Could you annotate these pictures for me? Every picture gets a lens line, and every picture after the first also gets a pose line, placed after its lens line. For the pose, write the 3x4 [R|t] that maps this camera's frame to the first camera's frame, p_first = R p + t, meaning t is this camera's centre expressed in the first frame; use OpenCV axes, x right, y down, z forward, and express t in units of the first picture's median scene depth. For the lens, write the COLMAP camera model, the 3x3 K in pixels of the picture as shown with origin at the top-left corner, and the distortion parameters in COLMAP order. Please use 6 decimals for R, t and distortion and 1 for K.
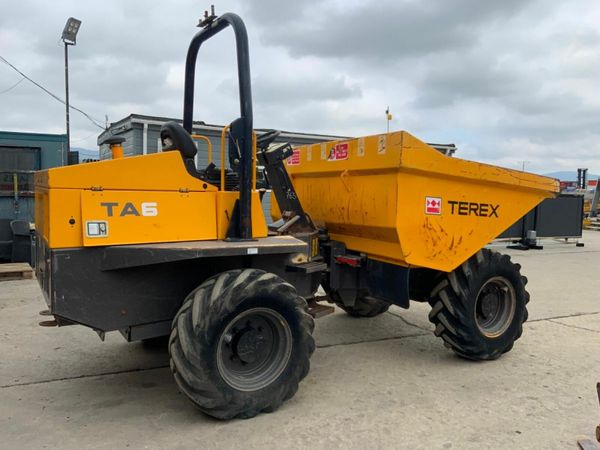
lens RADIAL K [[497.1, 0, 298.7], [0, 497.1, 226.8], [0, 0, 1]] dist [0.061369, -0.120477]
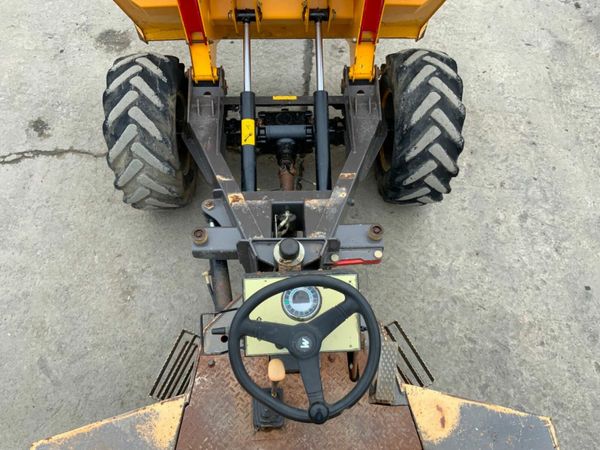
lens RADIAL K [[497.1, 0, 300.5], [0, 497.1, 227.0], [0, 0, 1]] dist [0.061369, -0.120477]
pose [[0.472118, -0.777155, 0.416095, -0.149621], [0.055188, 0.497143, 0.865912, -0.486531], [-0.879806, -0.385849, 0.277600, 1.045935]]
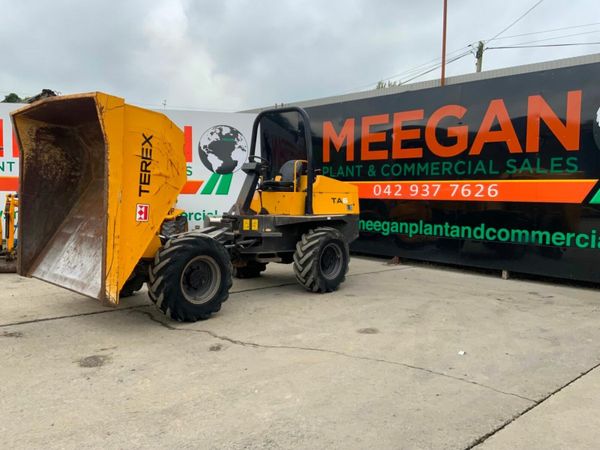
lens RADIAL K [[497.1, 0, 301.1], [0, 497.1, 227.6], [0, 0, 1]] dist [0.061369, -0.120477]
pose [[-0.950642, -0.019774, -0.309659, 0.358586], [-0.064839, 0.988595, 0.135926, -0.215215], [0.303439, 0.149295, -0.941082, 3.010954]]
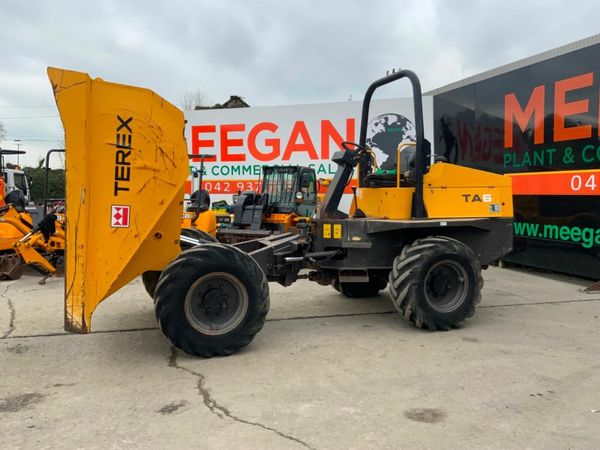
lens RADIAL K [[497.1, 0, 298.3], [0, 497.1, 226.2], [0, 0, 1]] dist [0.061369, -0.120477]
pose [[-0.985047, -0.035096, 0.168675, -0.173064], [-0.009438, 0.988554, 0.150570, -0.188824], [-0.172029, 0.146727, -0.974103, 2.608028]]
